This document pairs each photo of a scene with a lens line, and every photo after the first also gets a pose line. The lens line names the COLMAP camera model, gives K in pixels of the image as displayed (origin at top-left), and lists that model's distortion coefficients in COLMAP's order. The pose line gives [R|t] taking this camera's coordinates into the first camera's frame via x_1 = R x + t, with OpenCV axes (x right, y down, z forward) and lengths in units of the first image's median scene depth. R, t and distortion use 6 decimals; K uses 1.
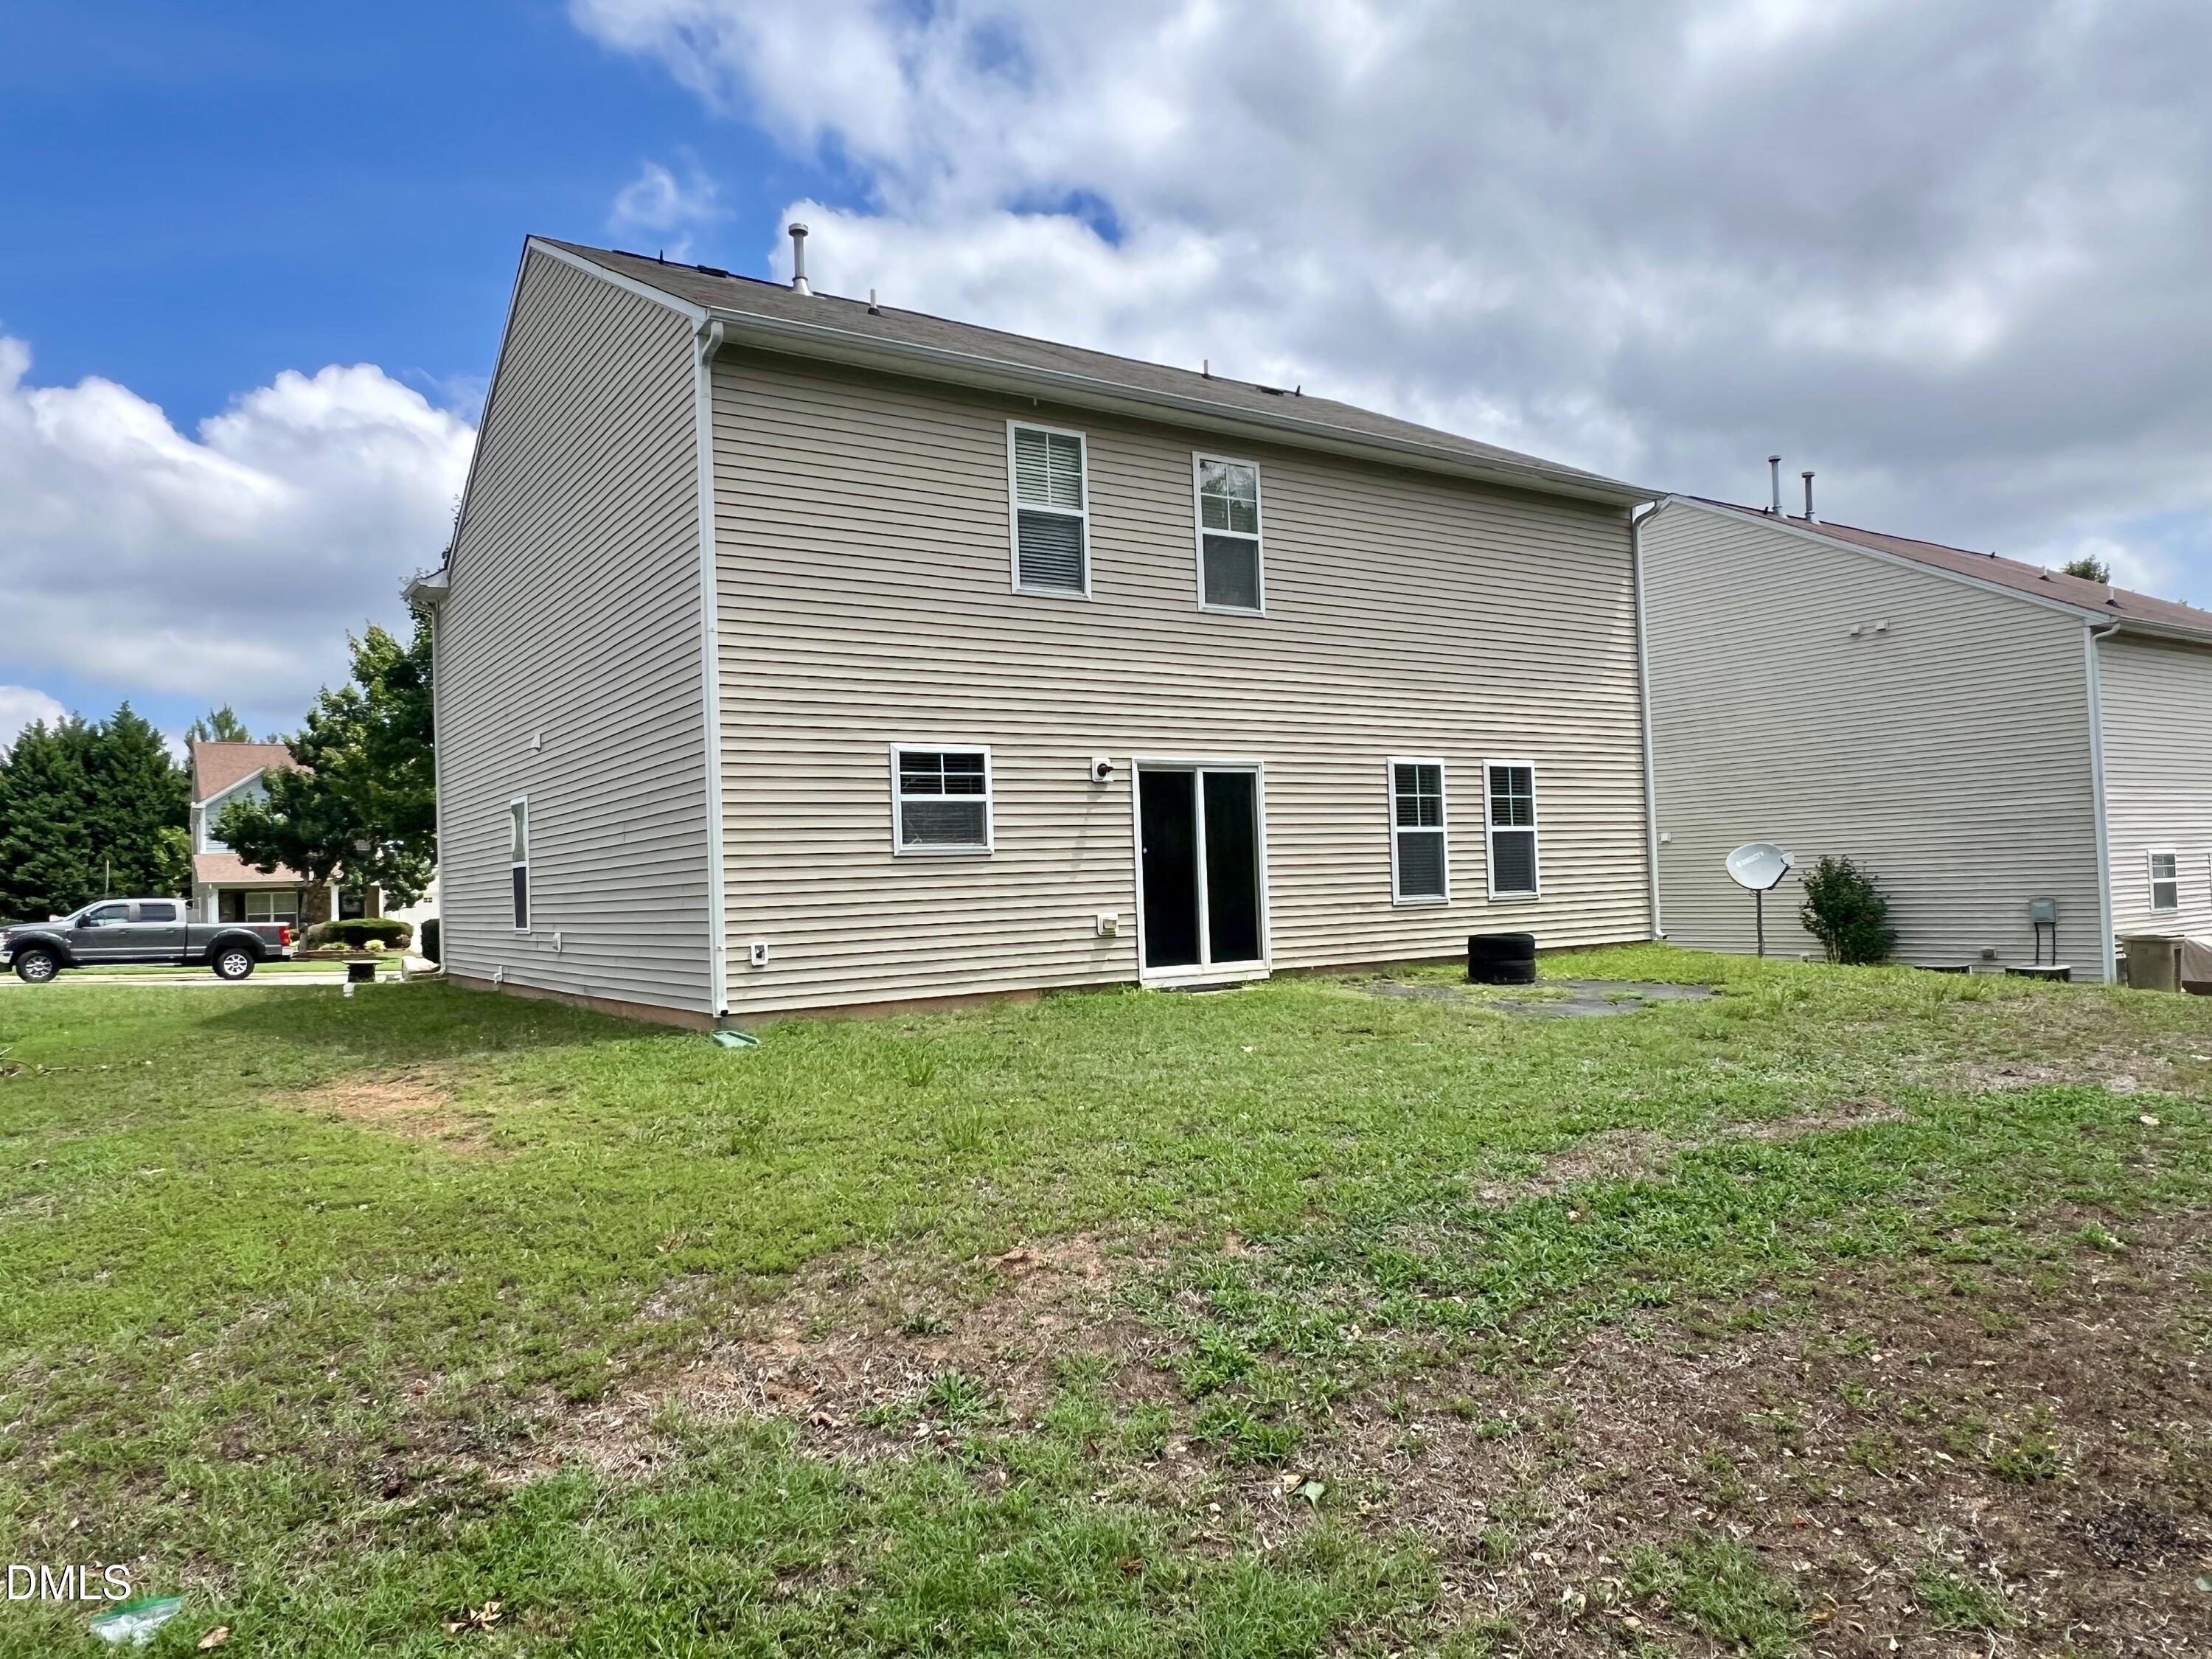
lens RADIAL K [[1469.1, 0, 1109.0], [0, 1469.1, 842.5], [0, 0, 1]] dist [0.004851, 0.000302]
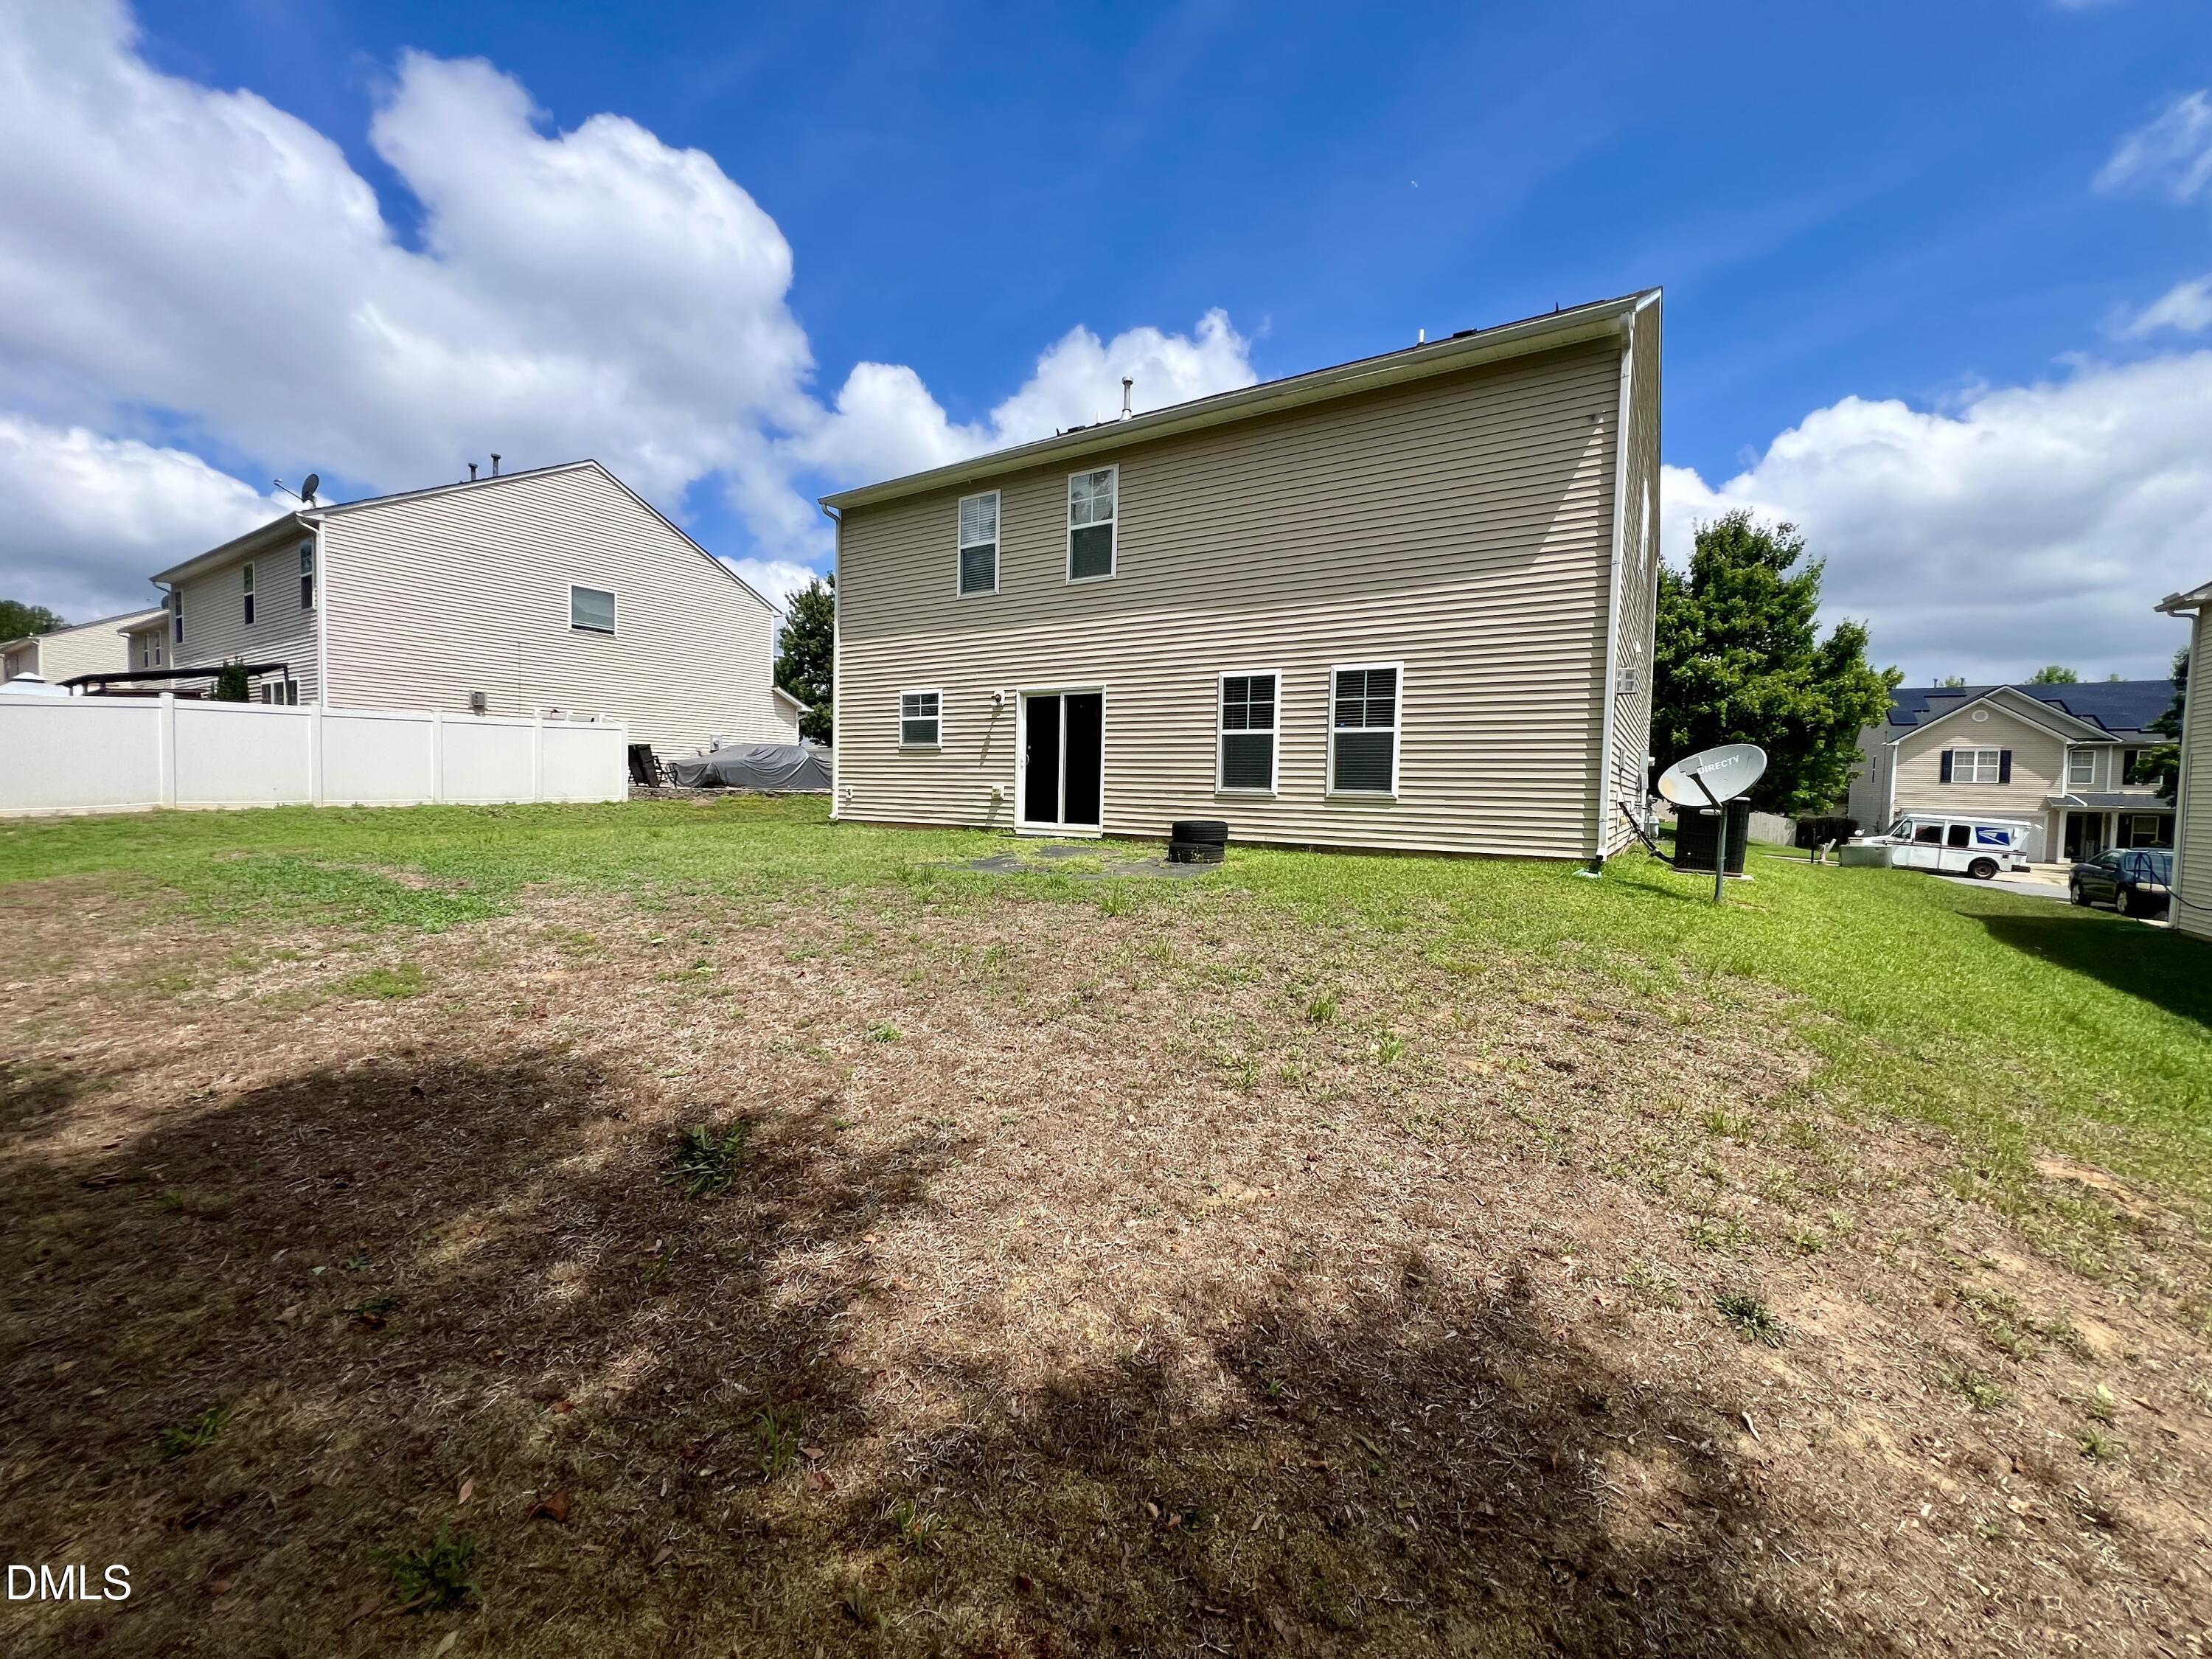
lens RADIAL K [[876.7, 0, 1105.7], [0, 876.7, 810.6], [0, 0, 1]] dist [-0.000821, -0.000022]
pose [[0.401281, 0.074623, -0.912910, 0.887301], [0.000819, 0.996646, 0.081827, -0.003898], [0.915955, -0.033583, 0.399874, 0.669019]]
